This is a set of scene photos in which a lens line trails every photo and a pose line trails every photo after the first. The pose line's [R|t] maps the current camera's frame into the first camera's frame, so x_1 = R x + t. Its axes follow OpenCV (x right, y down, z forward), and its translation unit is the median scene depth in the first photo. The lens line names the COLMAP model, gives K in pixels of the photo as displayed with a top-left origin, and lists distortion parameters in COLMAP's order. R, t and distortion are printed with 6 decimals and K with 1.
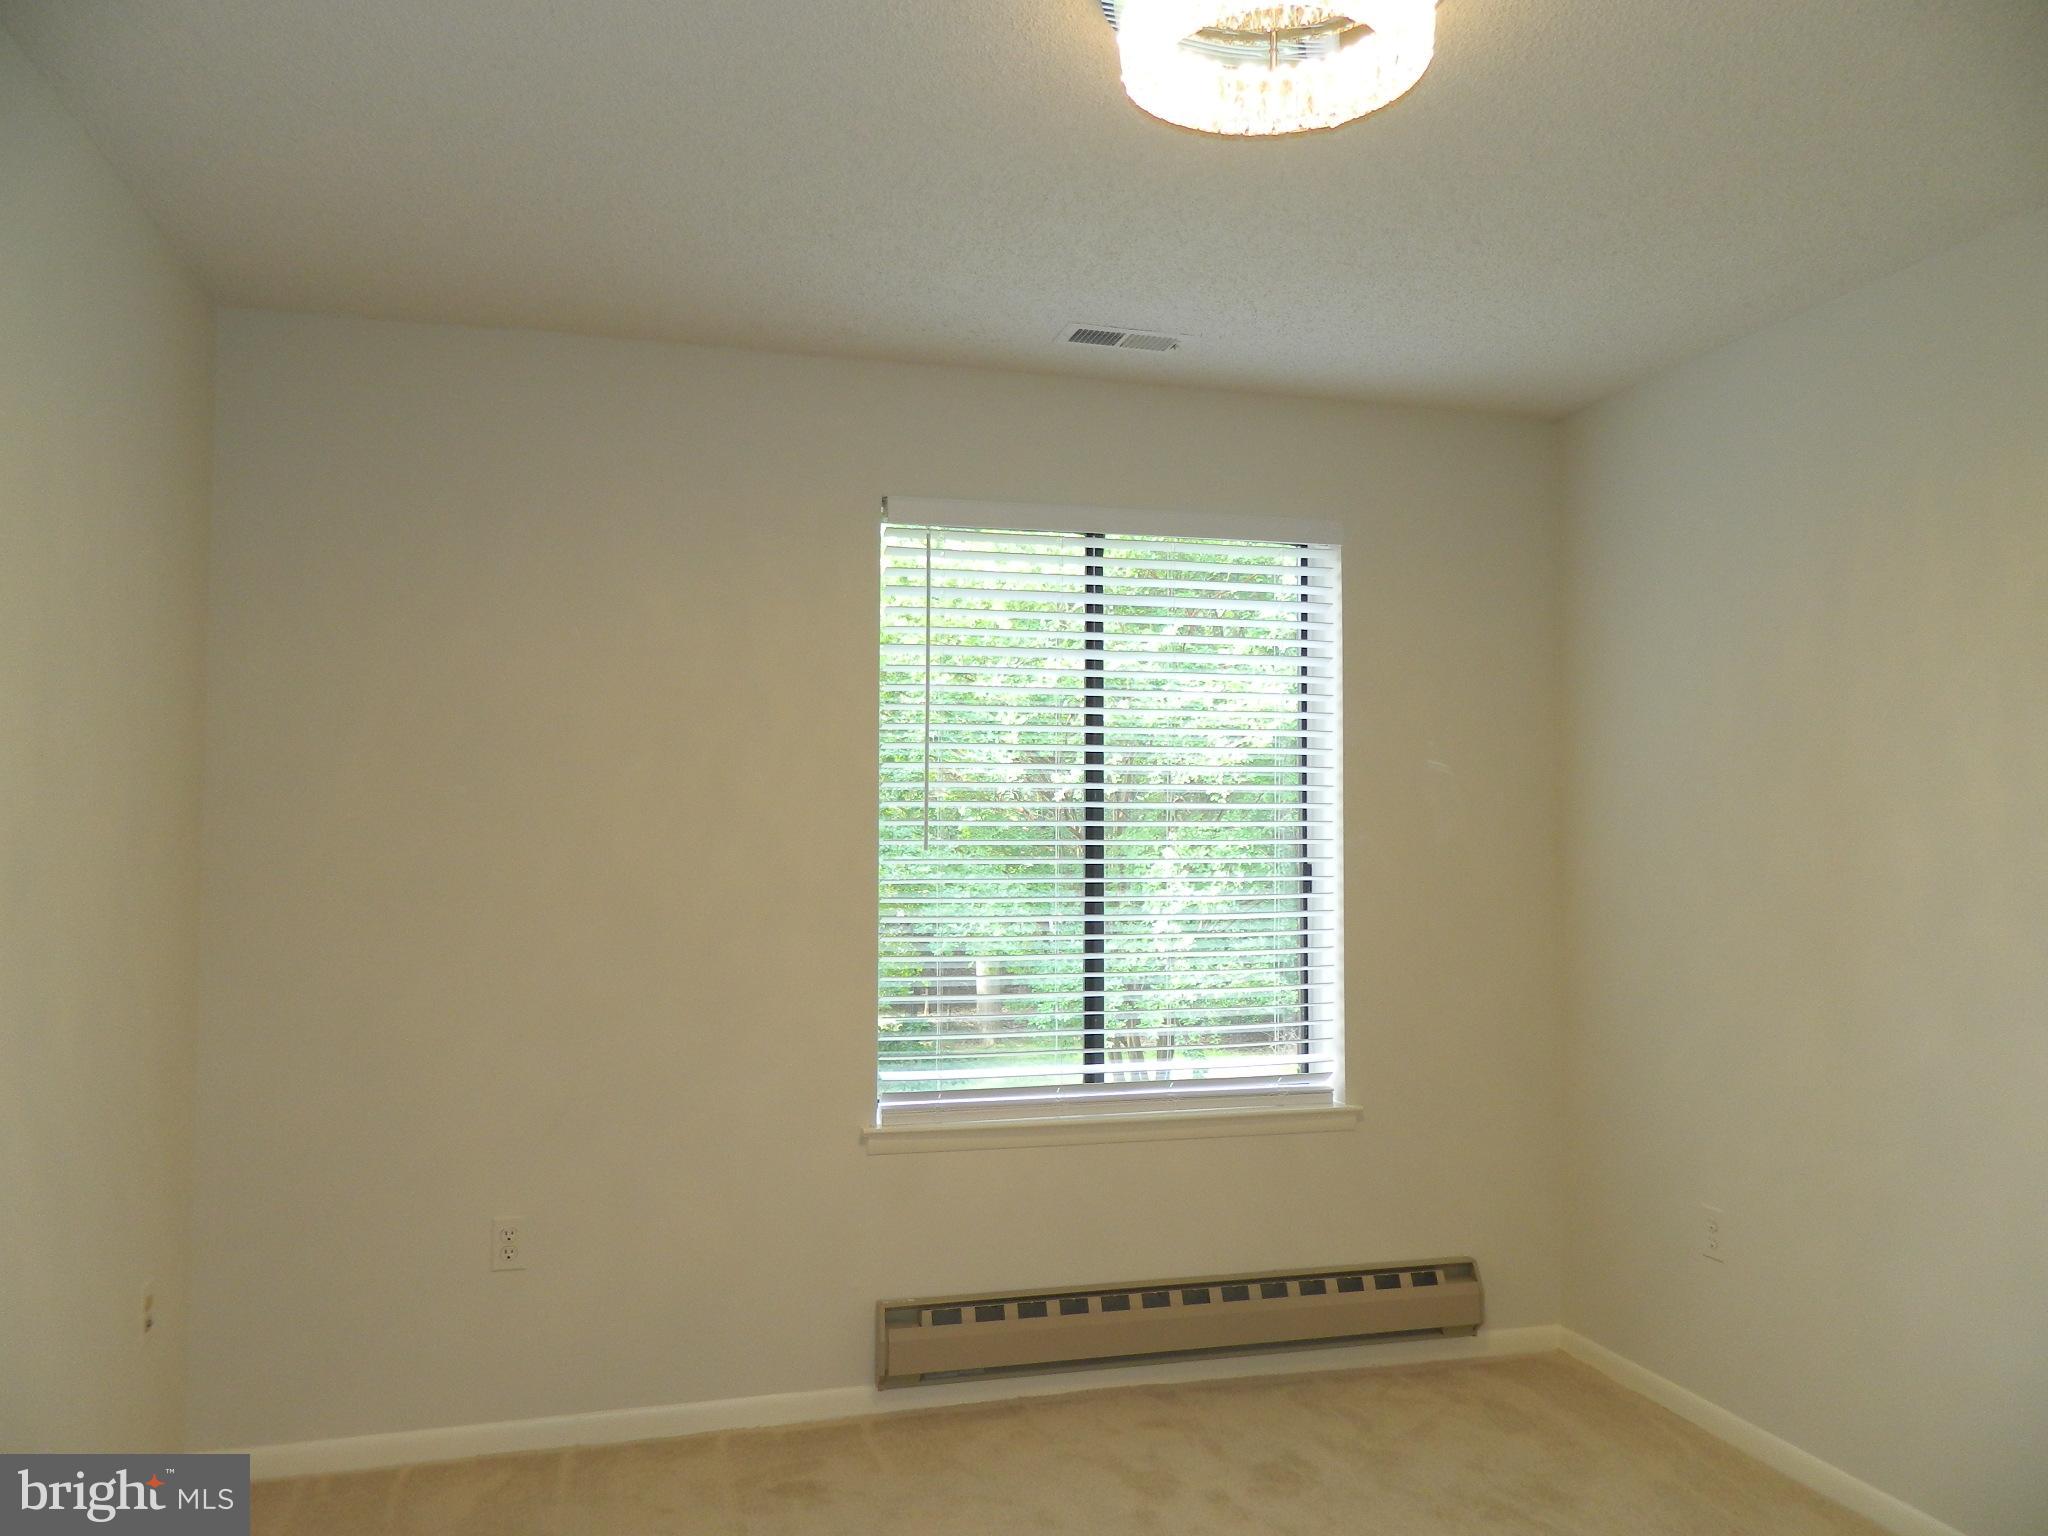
lens RADIAL K [[1589.2, 0, 1016.0], [0, 1589.2, 771.2], [0, 0, 1]] dist [0.032191, -0.005421]
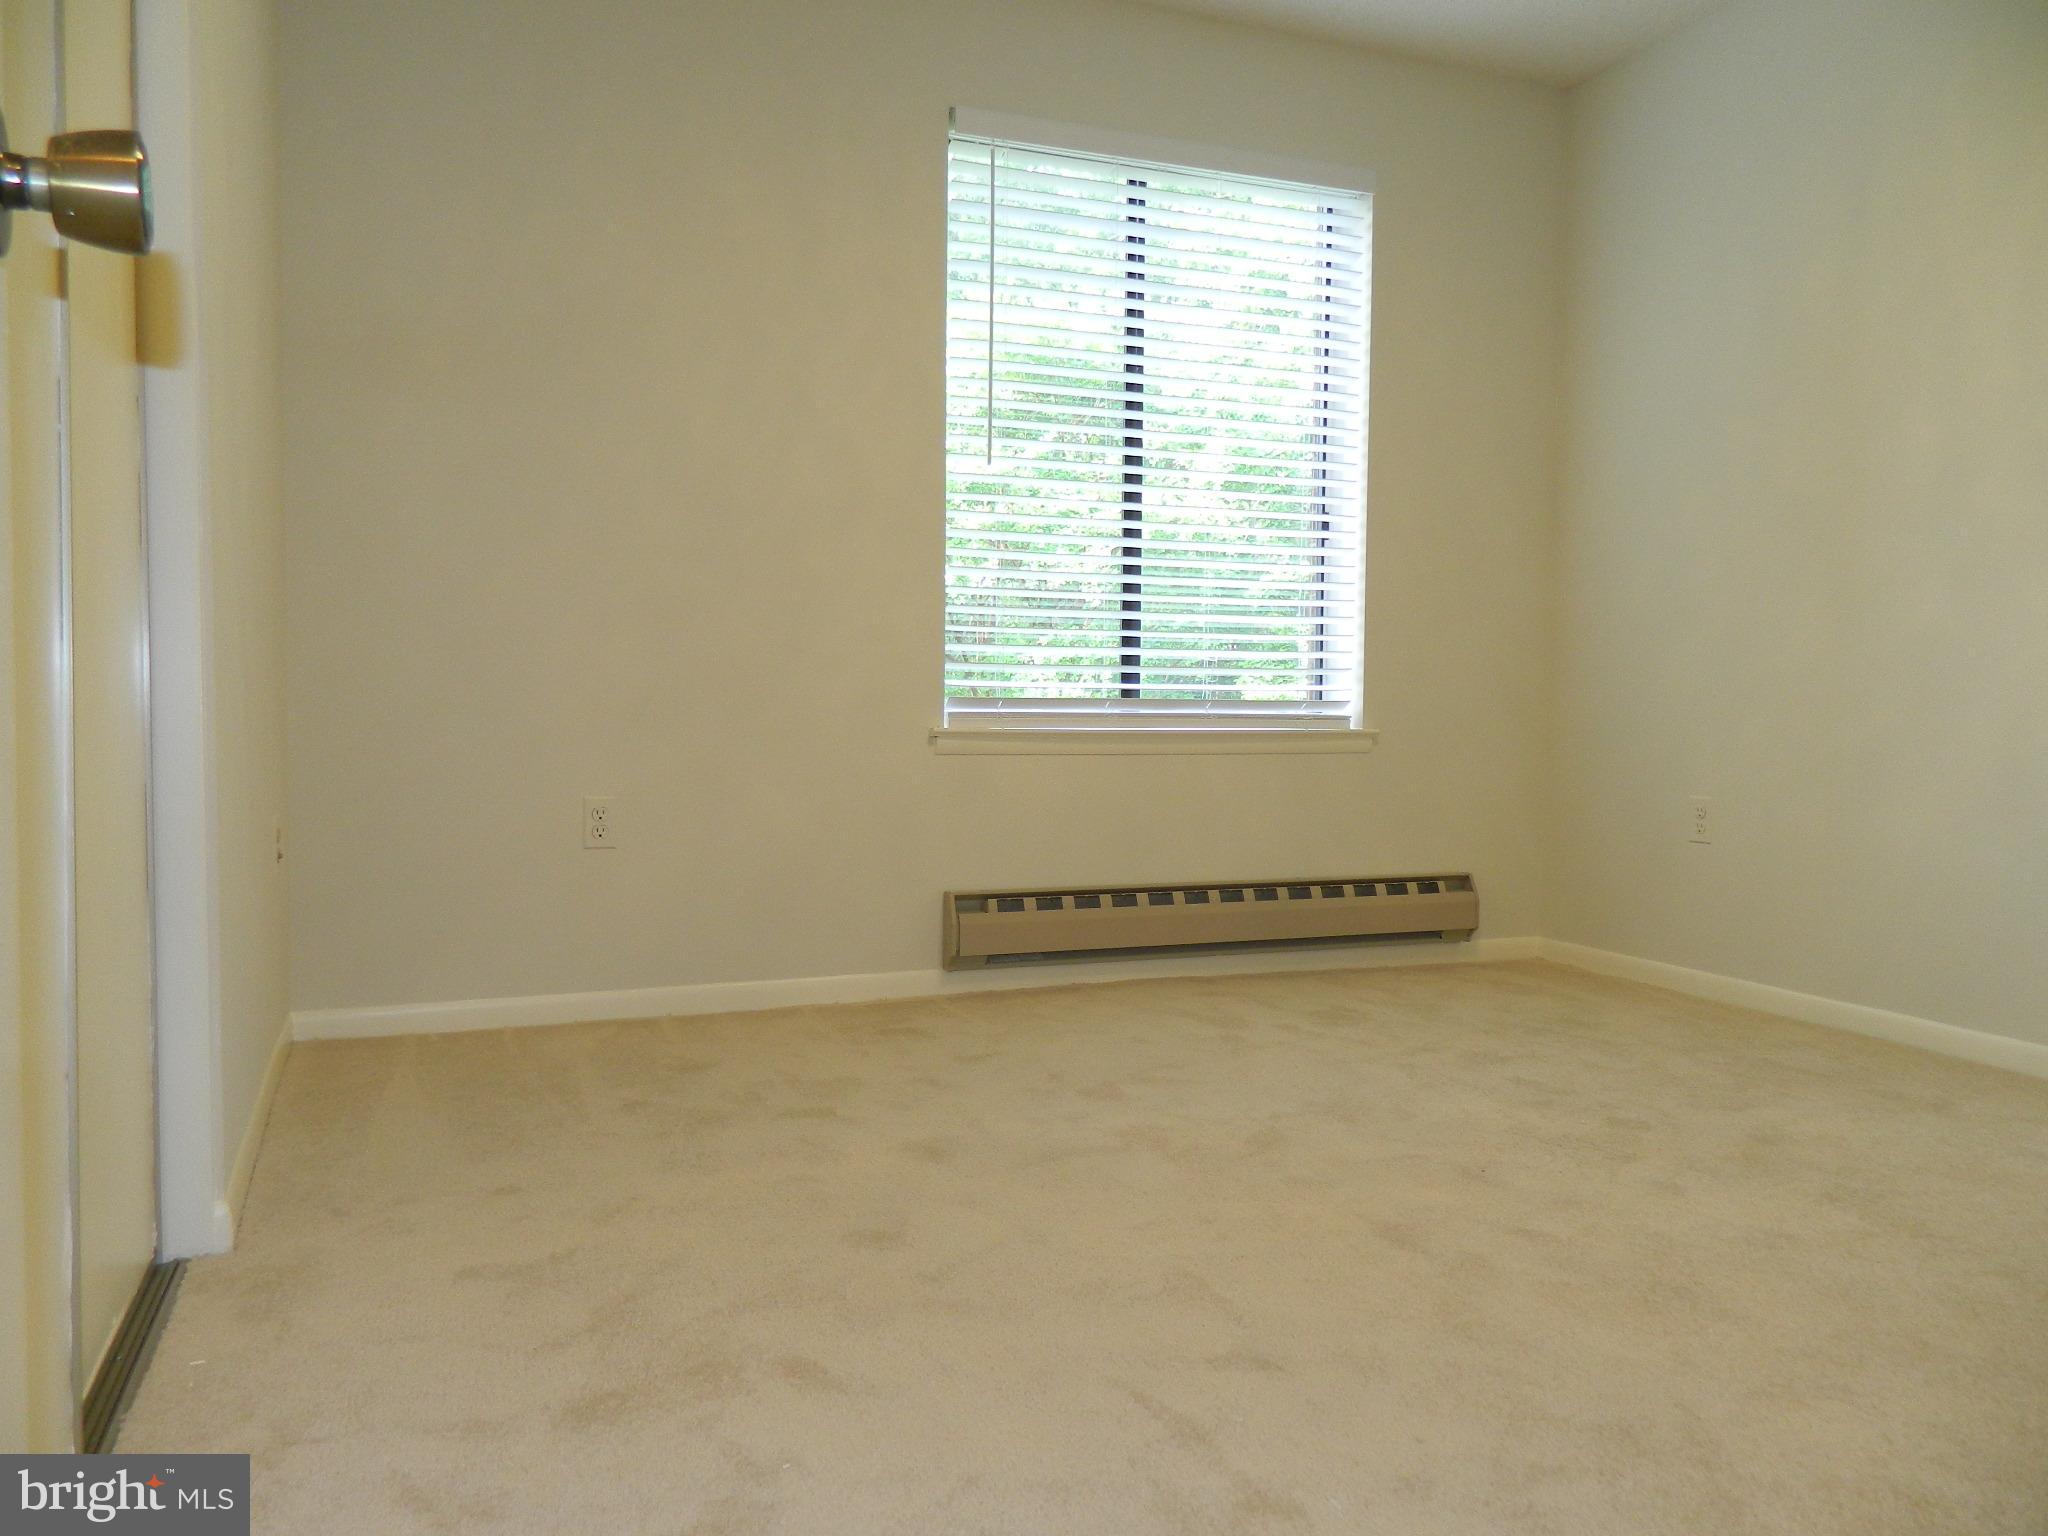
lens RADIAL K [[1589.2, 0, 1026.6], [0, 1589.2, 754.2], [0, 0, 1]] dist [0.032191, -0.005421]
pose [[0.992874, 0.003521, 0.119114, -0.145655], [-0.012551, 0.997094, 0.075143, 0.149194], [-0.118503, -0.076103, 0.990033, -0.034929]]
